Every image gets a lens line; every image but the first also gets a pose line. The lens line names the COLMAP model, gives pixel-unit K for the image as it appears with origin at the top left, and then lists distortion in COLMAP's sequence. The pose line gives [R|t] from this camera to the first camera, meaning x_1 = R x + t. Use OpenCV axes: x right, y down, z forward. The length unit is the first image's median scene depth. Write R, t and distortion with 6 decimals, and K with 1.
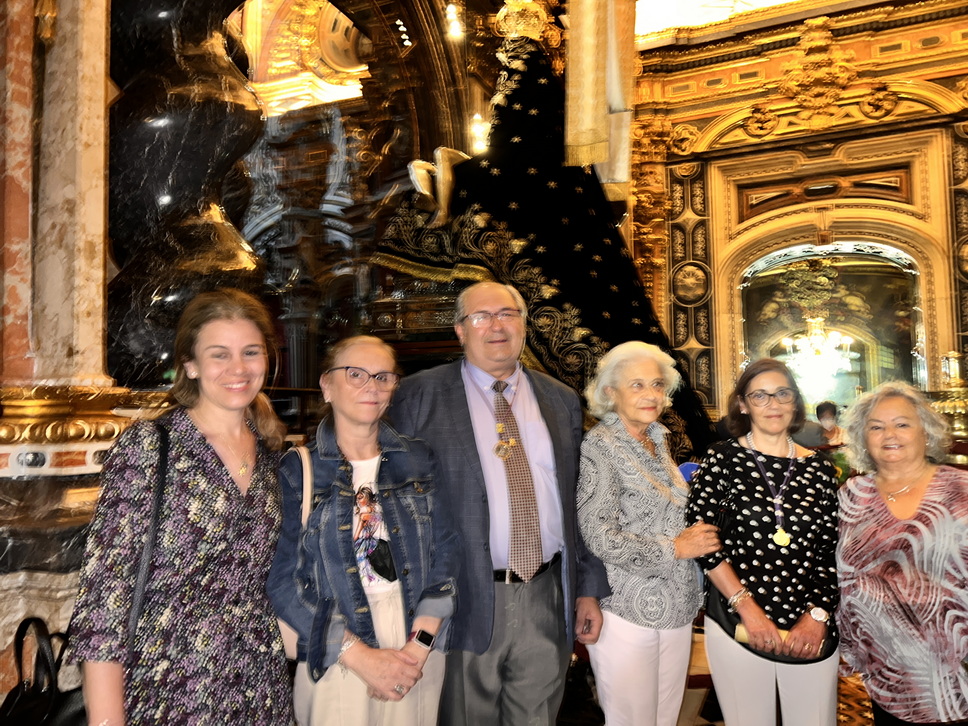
lens RADIAL K [[734.7, 0, 484.9], [0, 734.7, 371.9], [0, 0, 1]] dist [0.020810, -0.023749]
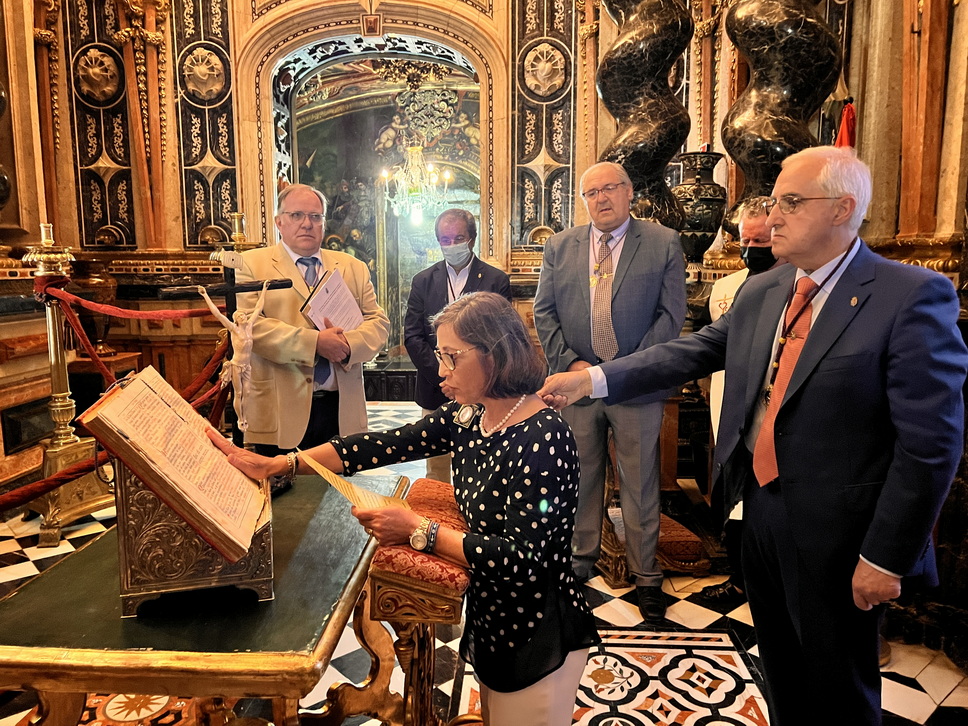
lens RADIAL K [[734.7, 0, 486.1], [0, 734.7, 369.1], [0, 0, 1]] dist [0.020810, -0.023749]
pose [[0.936415, -0.035279, 0.349117, 0.276526], [-0.035715, 0.980184, 0.194844, 0.012738], [-0.349073, -0.194923, 0.916599, 0.181875]]
